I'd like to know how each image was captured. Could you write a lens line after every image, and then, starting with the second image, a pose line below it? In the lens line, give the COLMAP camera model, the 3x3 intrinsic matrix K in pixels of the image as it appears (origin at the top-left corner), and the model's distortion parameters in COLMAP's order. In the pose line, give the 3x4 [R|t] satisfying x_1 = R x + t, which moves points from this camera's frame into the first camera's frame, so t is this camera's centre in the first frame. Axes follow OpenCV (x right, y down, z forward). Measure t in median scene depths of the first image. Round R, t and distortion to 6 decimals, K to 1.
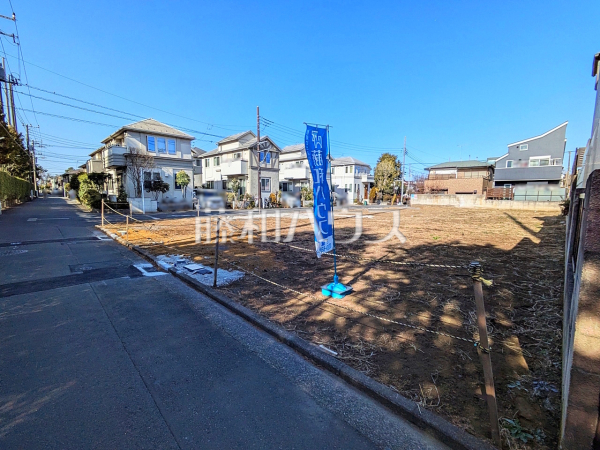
lens RADIAL K [[267.5, 0, 301.5], [0, 267.5, 222.9], [0, 0, 1]] dist [-0.001799, 0.000407]
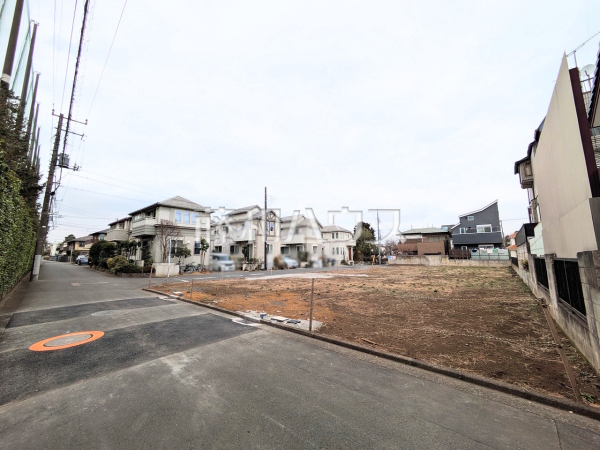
lens RADIAL K [[236.3, 0, 304.5], [0, 236.3, 224.5], [0, 0, 1]] dist [-0.000975, 0.001024]
pose [[0.996441, -0.002804, 0.084252, -0.067572], [0.022785, 0.971205, -0.237155, 0.000299], [-0.081161, 0.238231, 0.967811, -0.035006]]
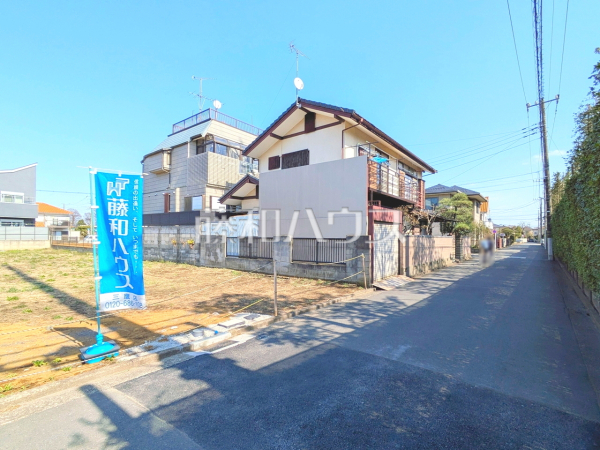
lens RADIAL K [[293.7, 0, 302.9], [0, 293.7, 235.5], [0, 0, 1]] dist [-0.005343, -0.000036]
pose [[-0.136419, -0.001907, 0.990649, -0.246412], [0.093048, 0.995553, 0.014730, -0.019683], [-0.986272, 0.094187, -0.135635, 0.155043]]
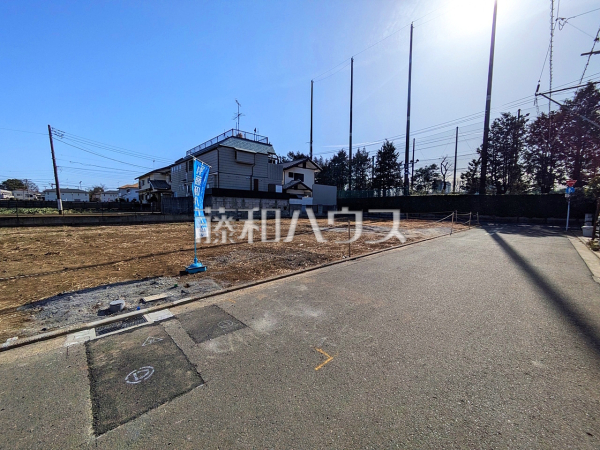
lens RADIAL K [[236.3, 0, 300.0], [0, 236.3, 222.5], [0, 0, 1]] dist [-0.000975, 0.001024]
pose [[-0.999390, -0.024841, 0.024560, 0.192255], [-0.020161, 0.984326, 0.175200, -0.118470], [-0.028528, 0.174598, -0.984226, 1.160153]]
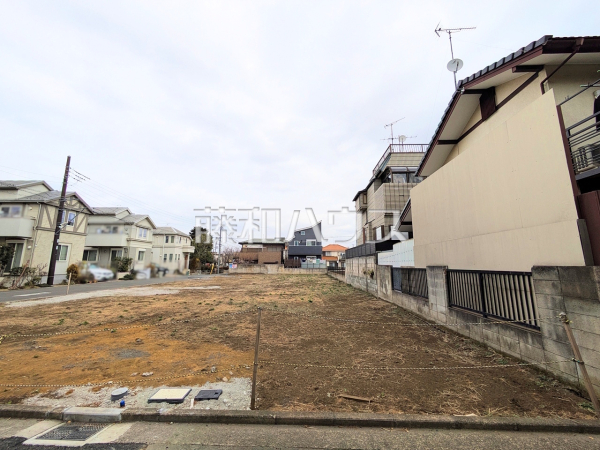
lens RADIAL K [[236.3, 0, 302.2], [0, 236.3, 224.6], [0, 0, 1]] dist [-0.000975, 0.001024]
pose [[0.720458, 0.109252, 0.684839, -0.107069], [0.076189, 0.969066, -0.234747, -0.011632], [-0.689301, 0.221303, 0.689847, 0.056551]]
